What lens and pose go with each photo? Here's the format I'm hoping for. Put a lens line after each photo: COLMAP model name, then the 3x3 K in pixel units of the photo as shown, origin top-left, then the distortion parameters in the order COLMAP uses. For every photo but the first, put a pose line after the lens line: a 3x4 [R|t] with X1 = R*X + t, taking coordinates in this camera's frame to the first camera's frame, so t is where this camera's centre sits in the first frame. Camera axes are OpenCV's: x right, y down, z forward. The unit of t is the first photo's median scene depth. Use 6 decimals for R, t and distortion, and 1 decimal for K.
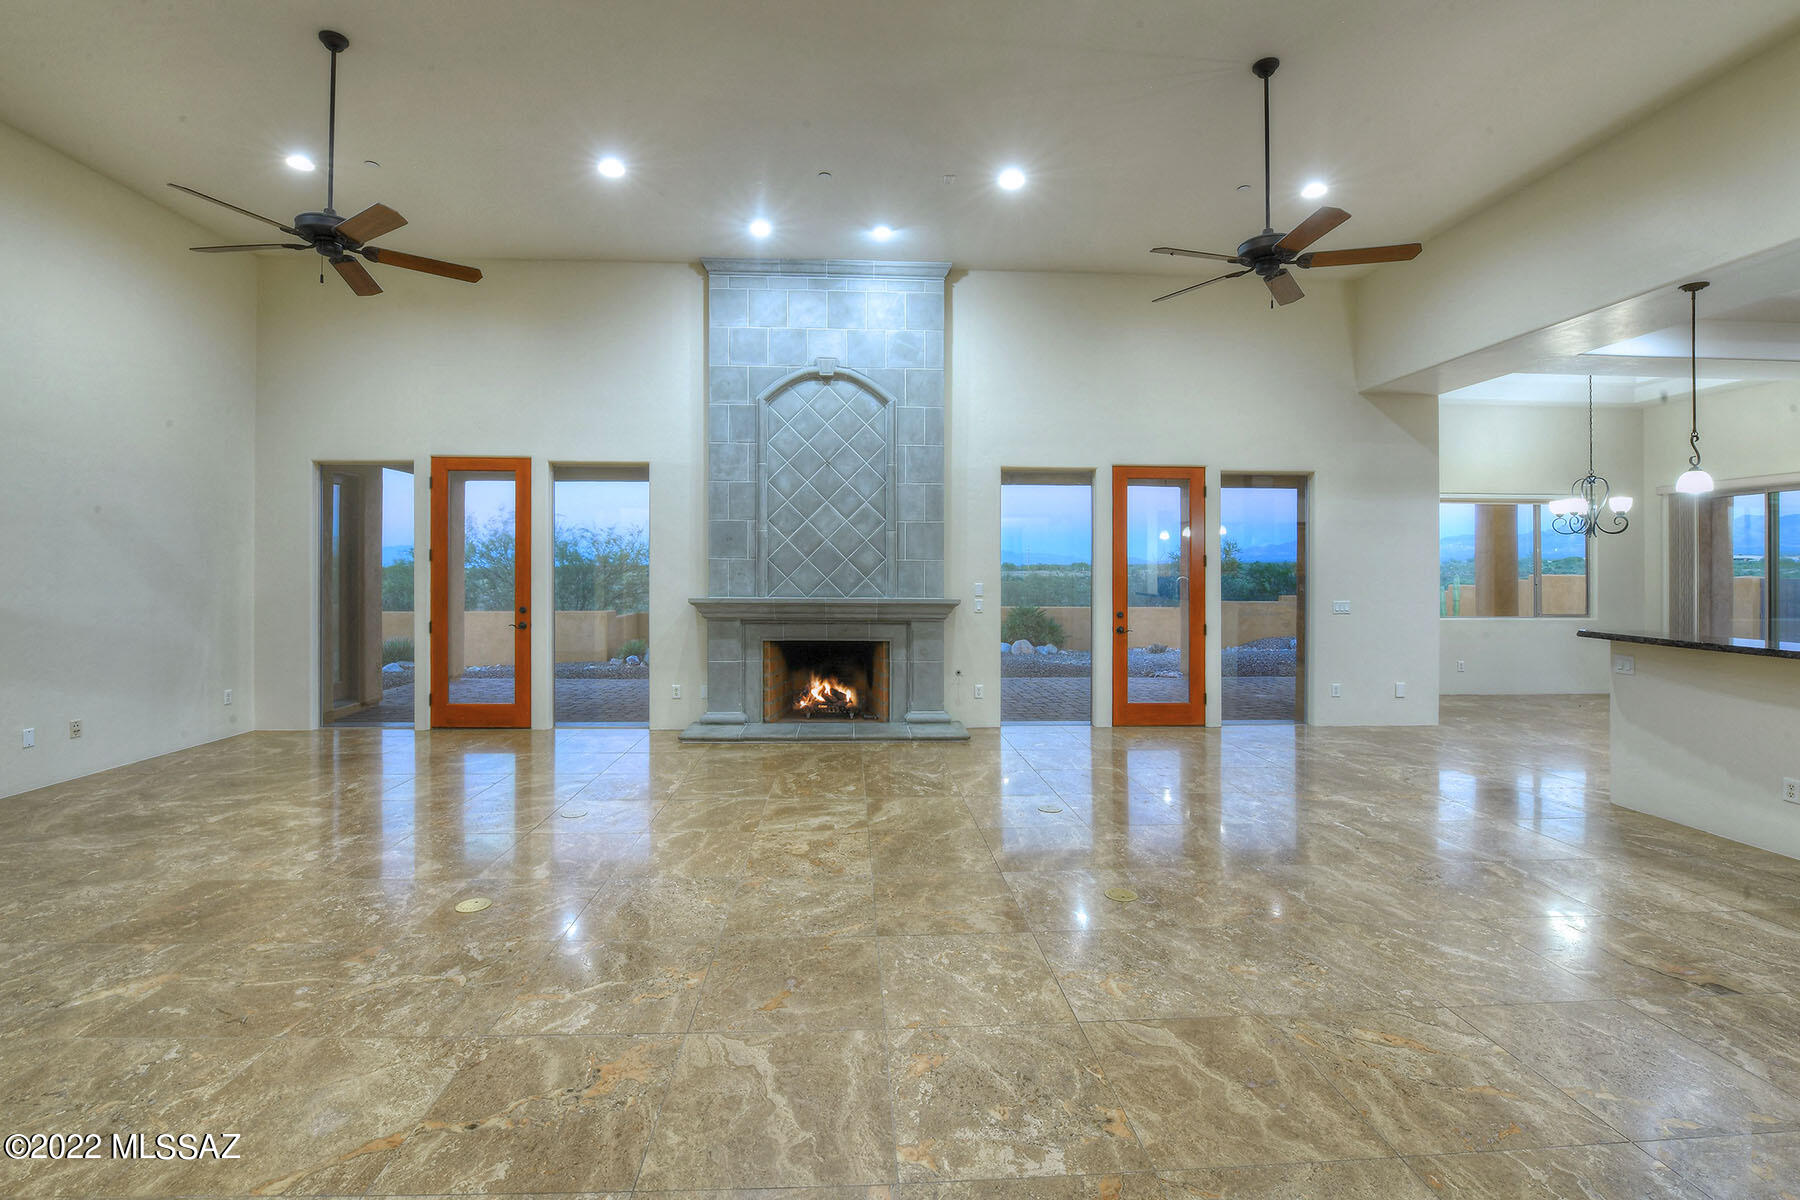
lens RADIAL K [[750.1, 0, 919.2], [0, 750.1, 567.3], [0, 0, 1]] dist [-0.017633, -0.001684]
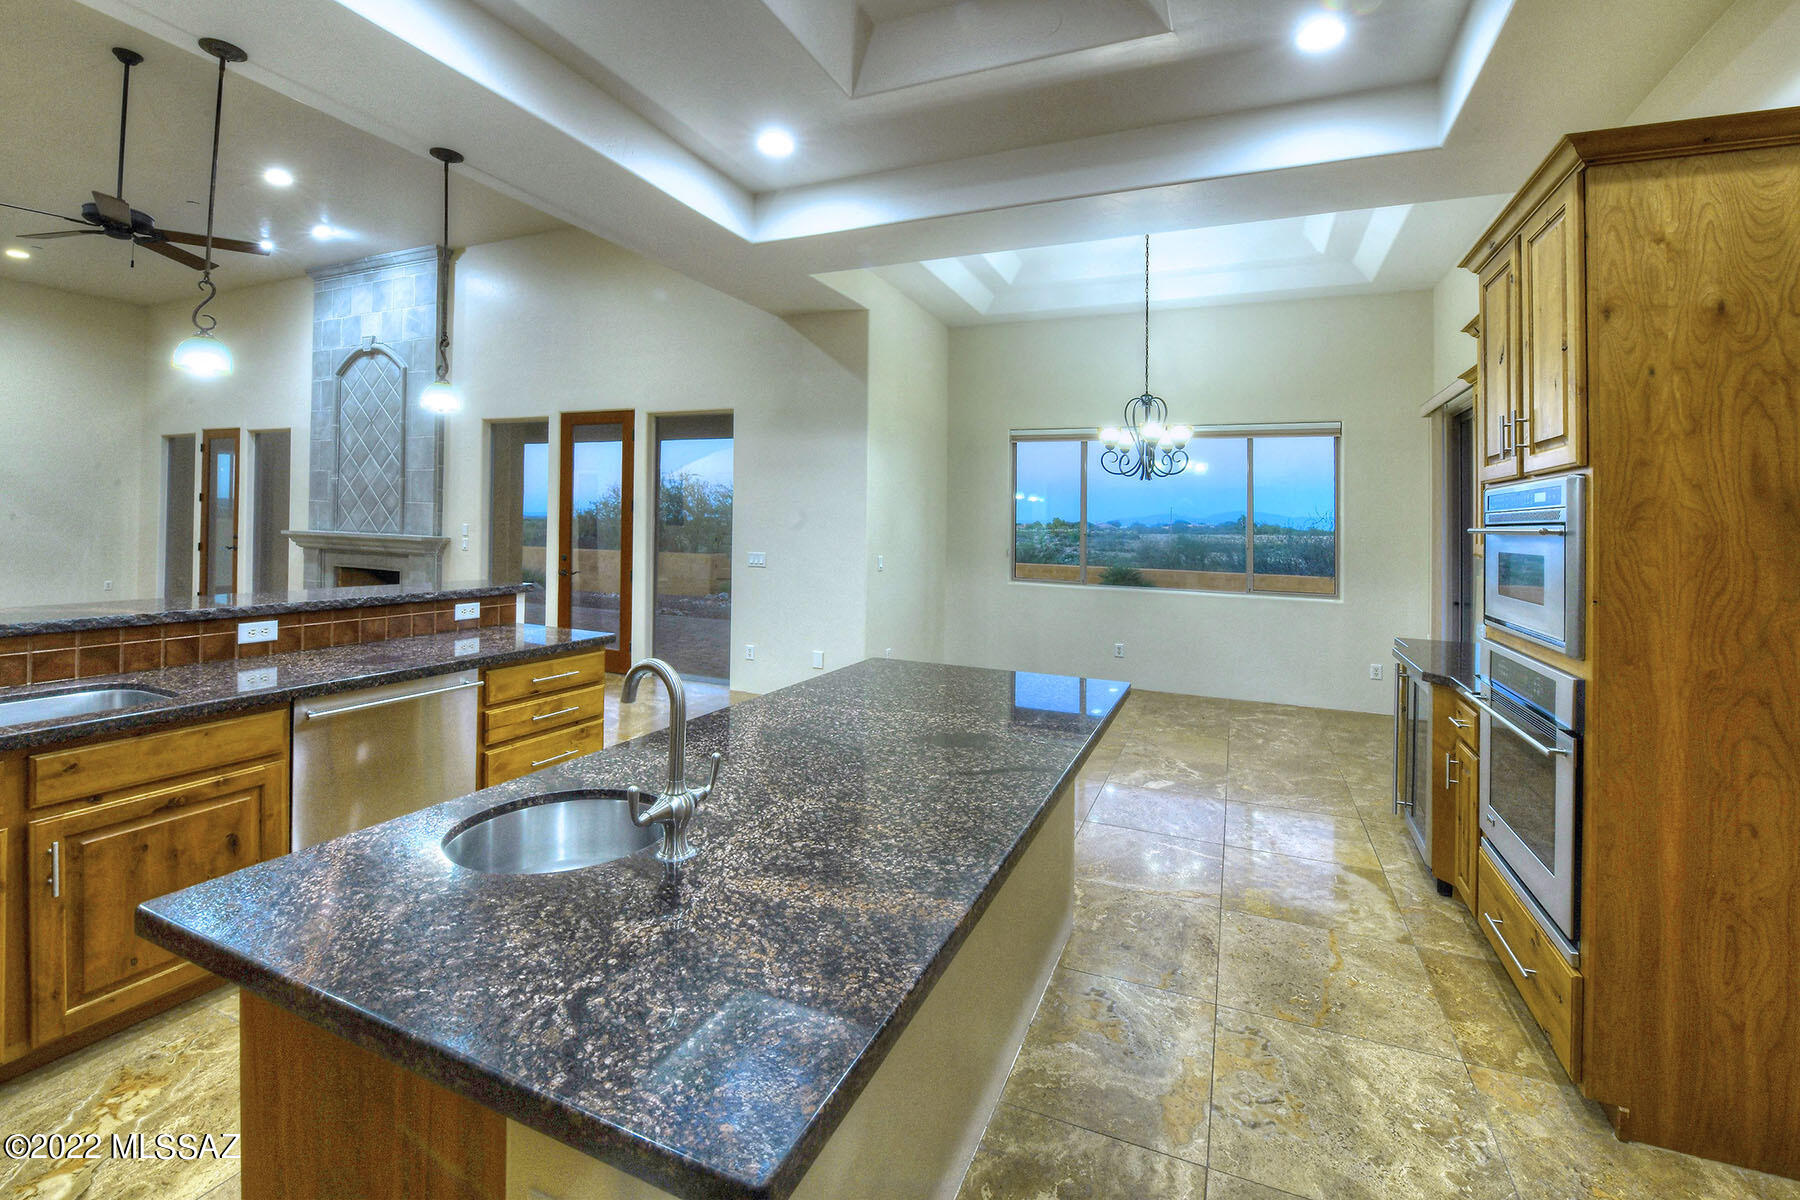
lens RADIAL K [[750.1, 0, 876.1], [0, 750.1, 521.5], [0, 0, 1]] dist [-0.017633, -0.001684]
pose [[0.924611, 0.011377, -0.380742, 1.103732], [-0.009446, 0.999931, 0.006940, 0.005921], [0.380795, -0.002821, 0.924655, 0.190074]]
